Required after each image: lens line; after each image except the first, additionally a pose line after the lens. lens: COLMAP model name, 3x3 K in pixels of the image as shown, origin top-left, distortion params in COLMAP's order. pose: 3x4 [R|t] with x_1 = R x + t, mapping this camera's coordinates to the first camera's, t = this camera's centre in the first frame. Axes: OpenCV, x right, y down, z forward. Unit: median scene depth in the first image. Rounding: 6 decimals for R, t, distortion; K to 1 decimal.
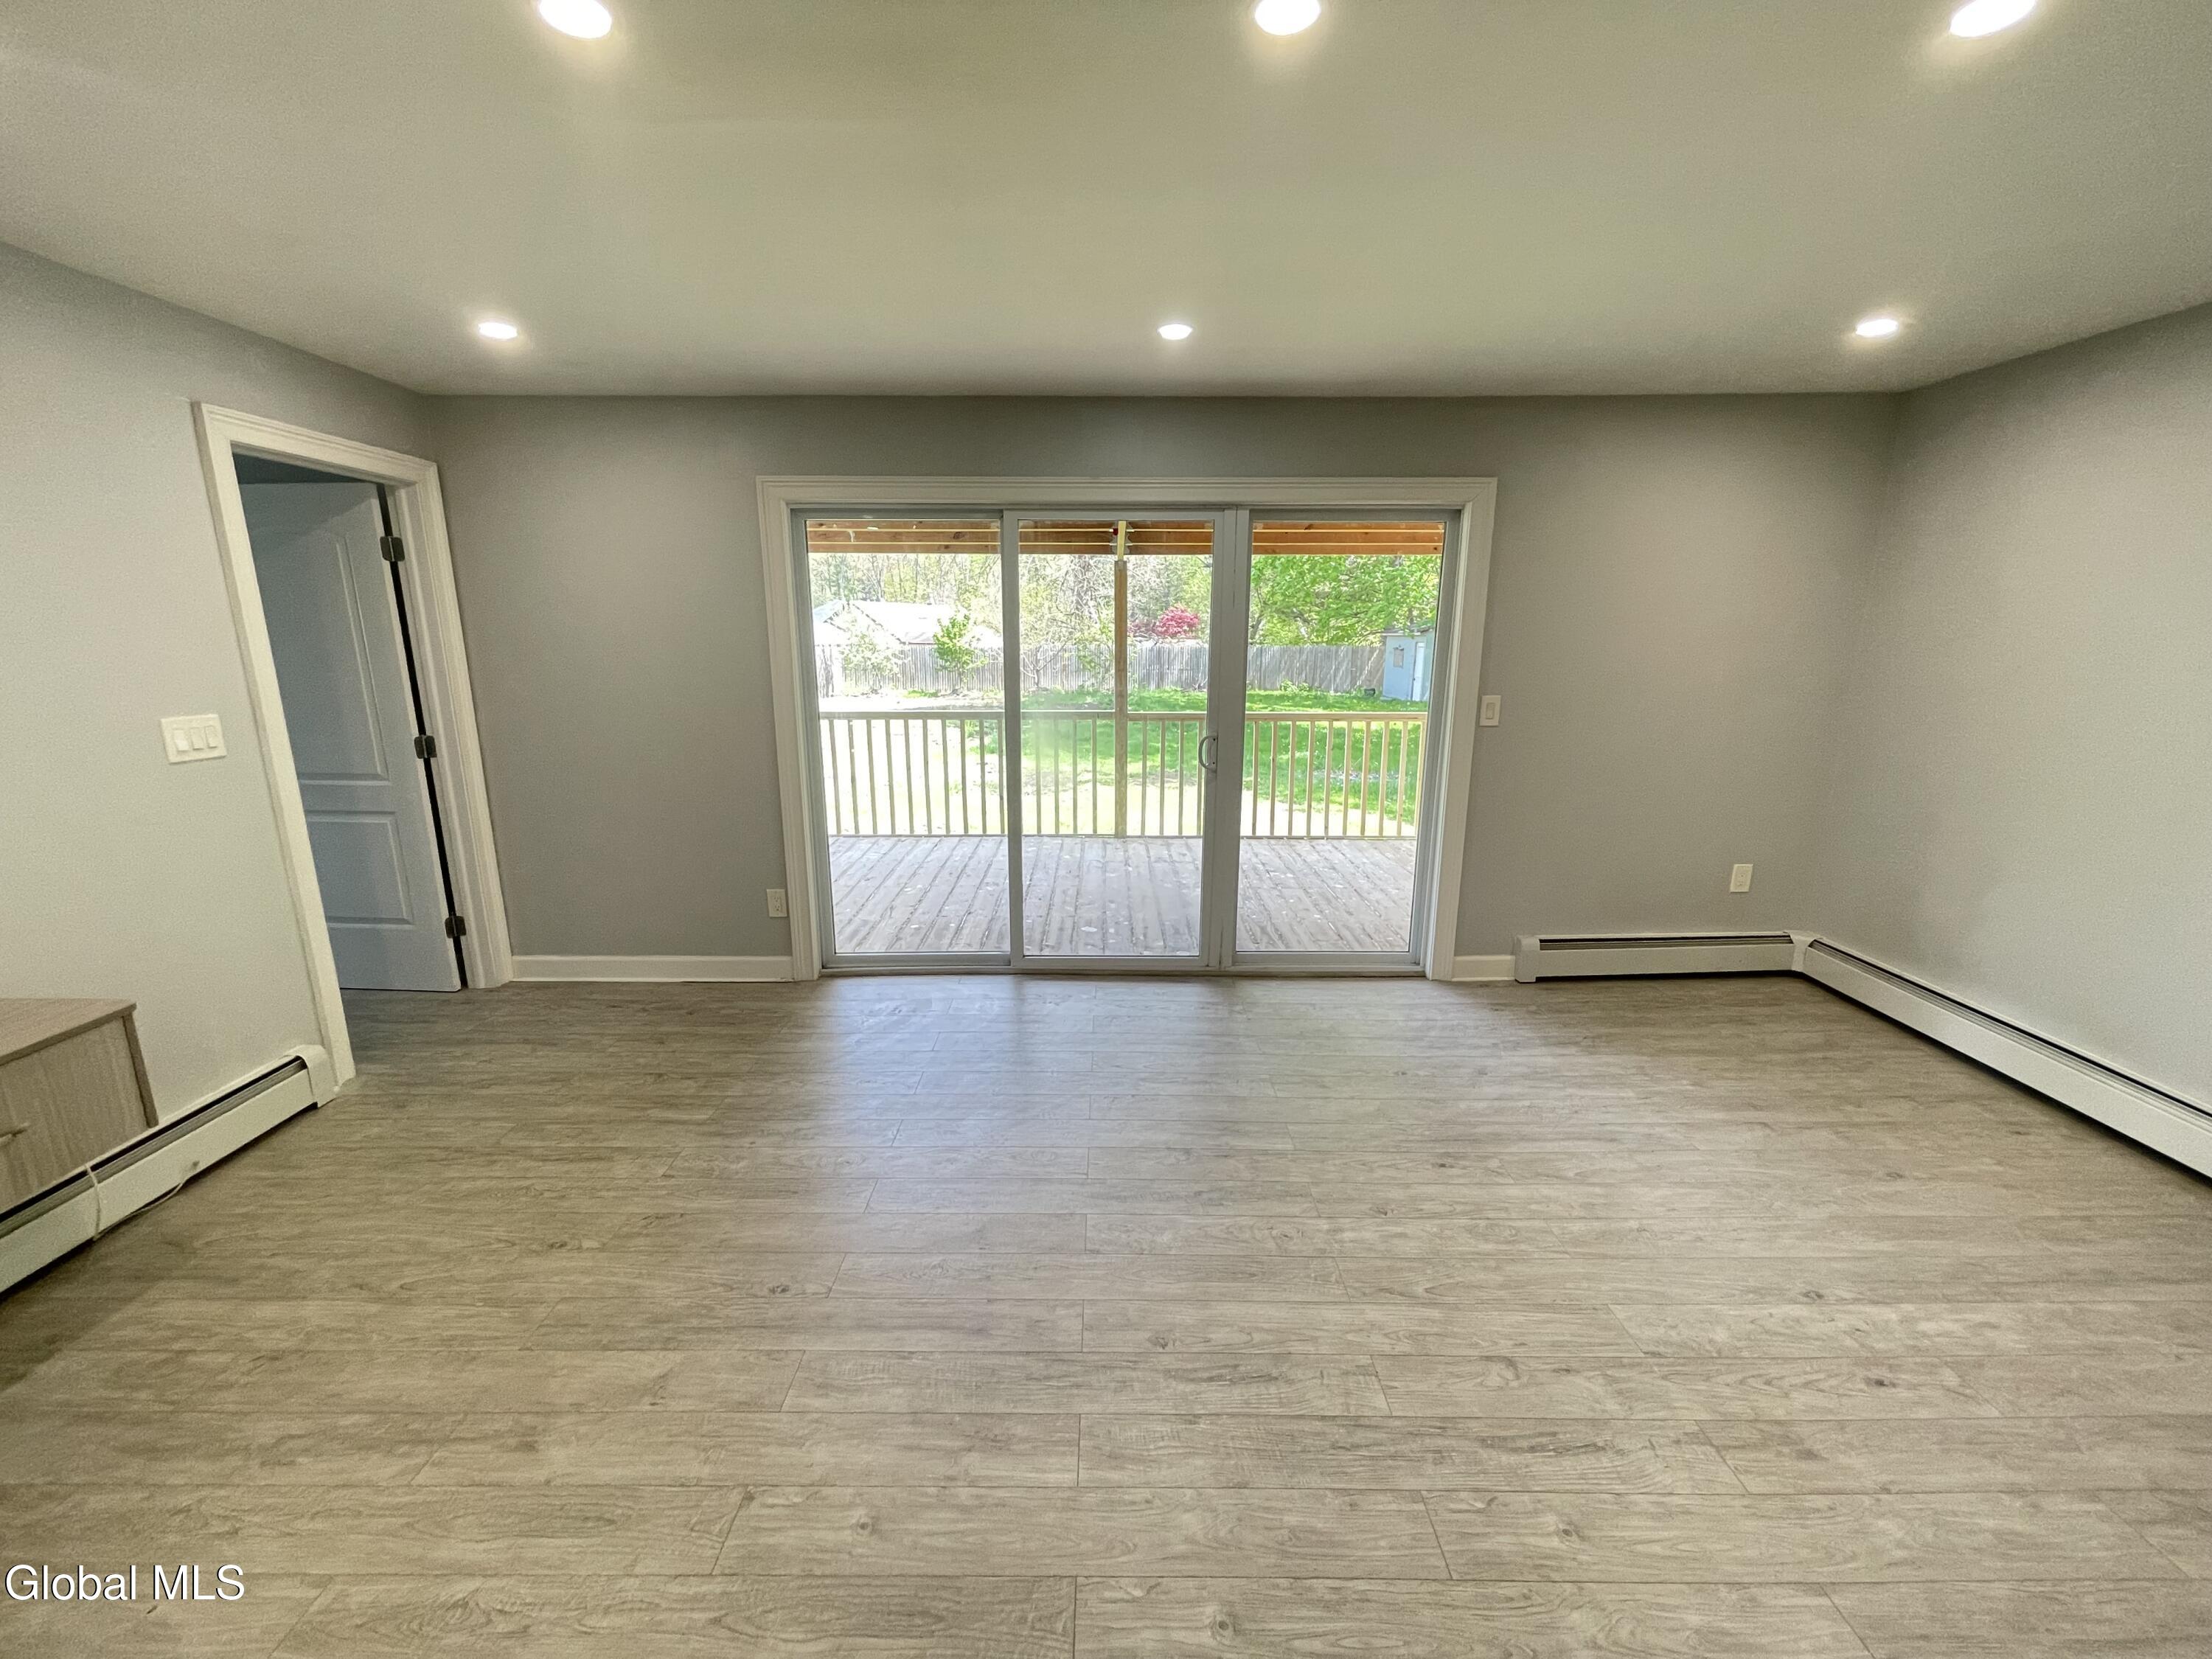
lens RADIAL K [[888.1, 0, 1106.0], [0, 888.1, 829.5], [0, 0, 1]] dist [0.001319, 0.000377]
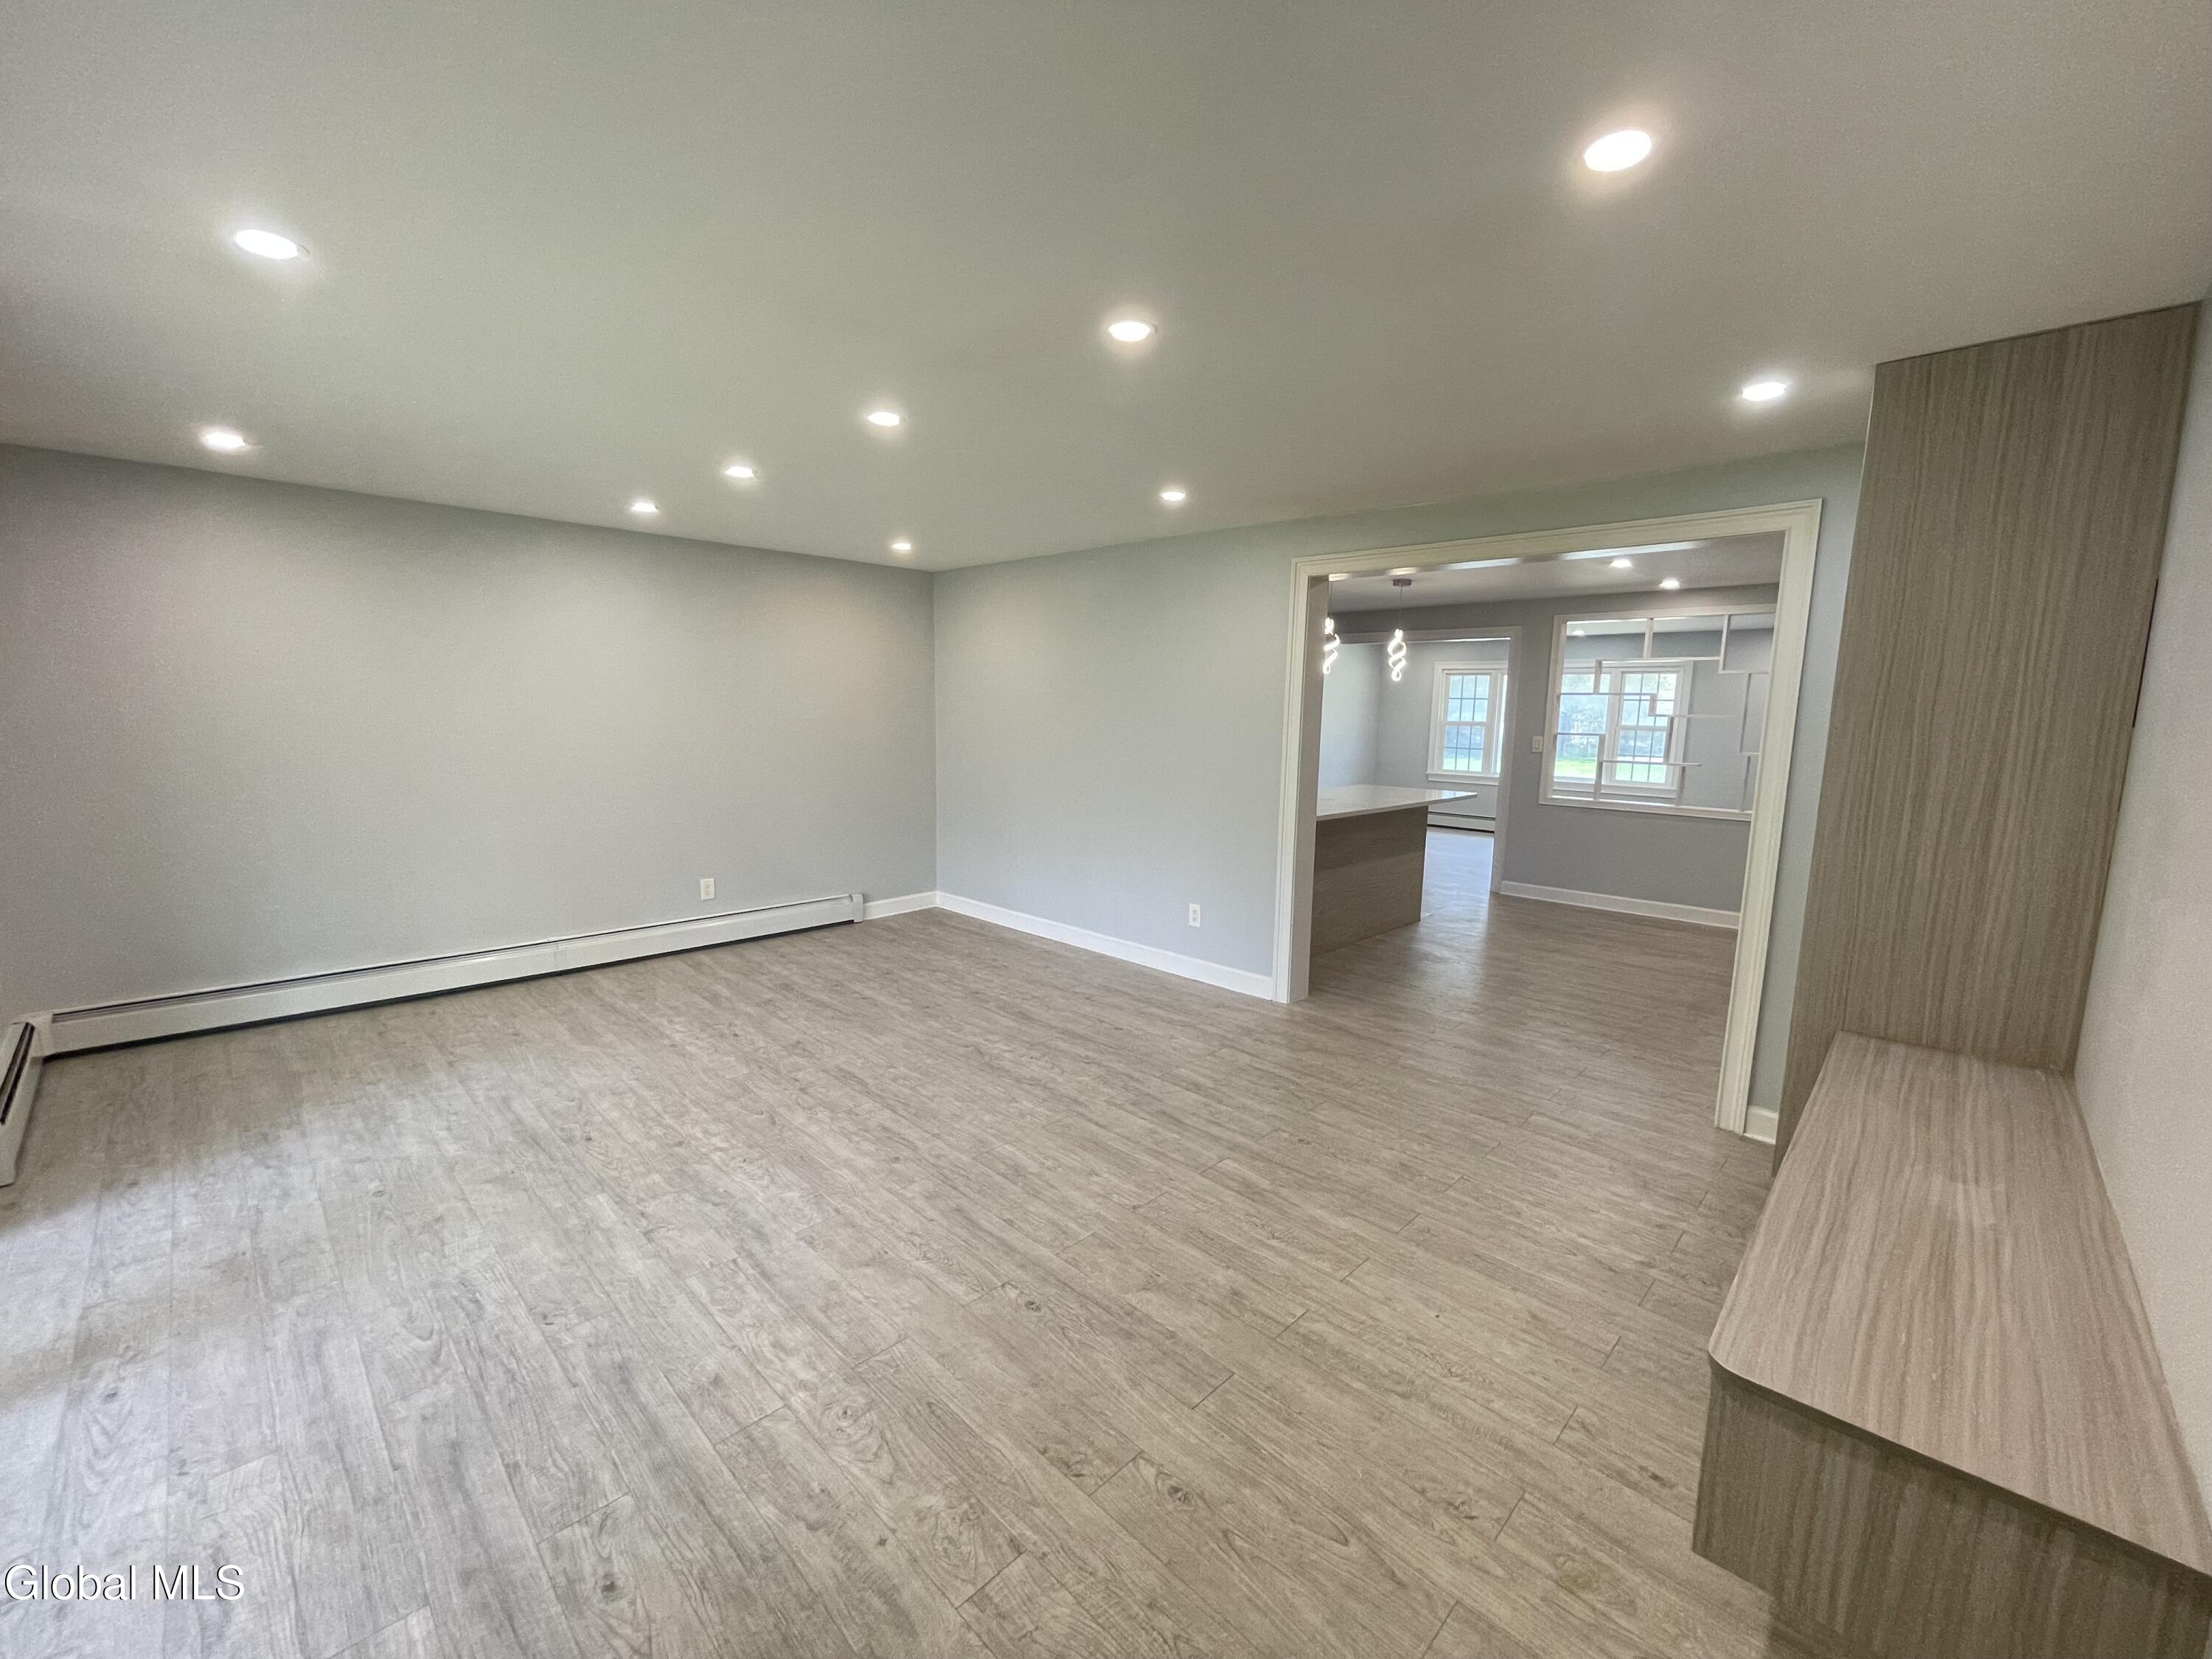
lens RADIAL K [[888.1, 0, 1106.0], [0, 888.1, 829.5], [0, 0, 1]] dist [0.001319, 0.000377]
pose [[-0.704844, -0.111759, 0.700503, -1.007387], [0.135971, 0.947915, 0.288045, -0.295128], [-0.696209, 0.298274, -0.652936, 1.322237]]
